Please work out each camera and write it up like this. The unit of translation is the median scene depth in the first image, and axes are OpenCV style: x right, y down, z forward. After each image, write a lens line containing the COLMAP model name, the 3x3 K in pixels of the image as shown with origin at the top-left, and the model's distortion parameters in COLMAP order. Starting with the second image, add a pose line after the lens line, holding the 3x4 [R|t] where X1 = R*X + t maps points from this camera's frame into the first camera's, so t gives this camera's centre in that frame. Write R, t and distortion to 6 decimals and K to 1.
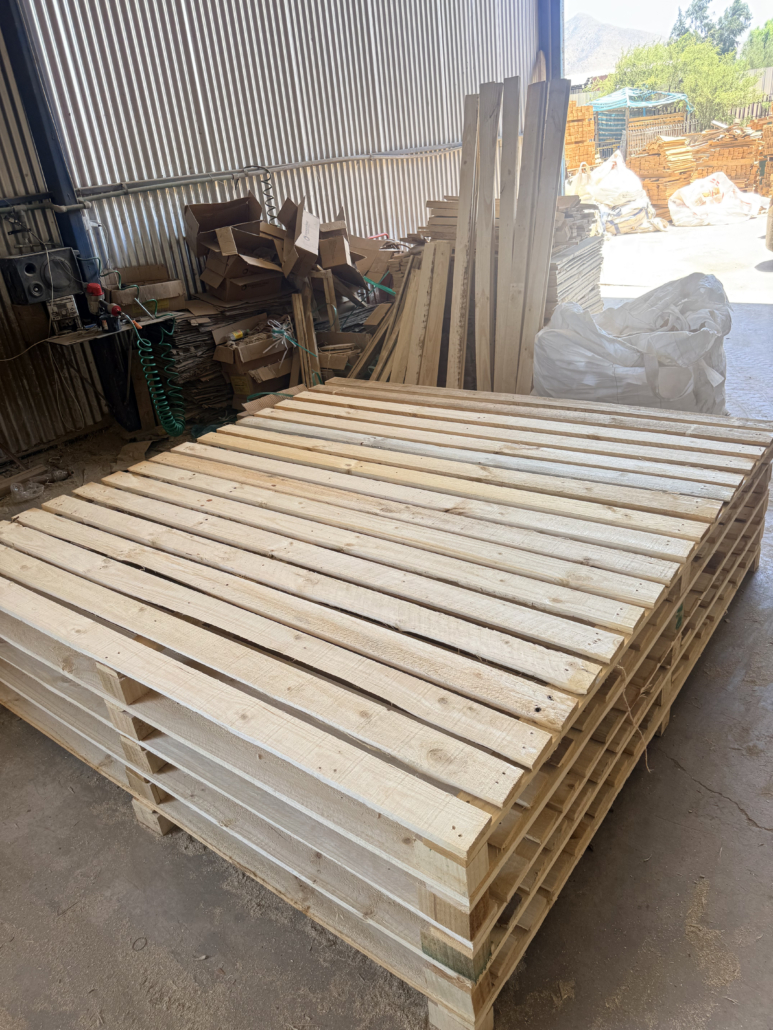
lens RADIAL K [[741.0, 0, 386.5], [0, 741.0, 515.0], [0, 0, 1]] dist [0.093441, -0.125721]
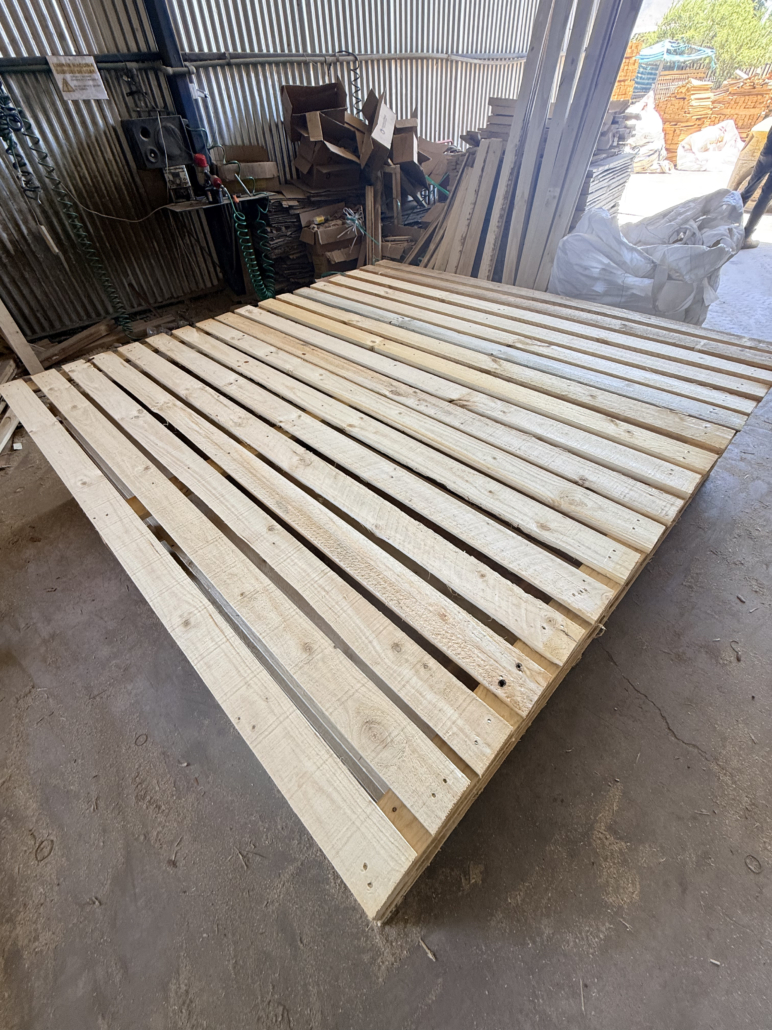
lens RADIAL K [[414.0, 0, 388.2], [0, 414.0, 518.4], [0, 0, 1]] dist [-0.000993, 0.000800]
pose [[0.989017, 0.138548, -0.051472, 0.025730], [-0.113242, 0.934129, 0.338497, -0.021662], [0.094980, -0.328950, 0.939559, 0.216522]]
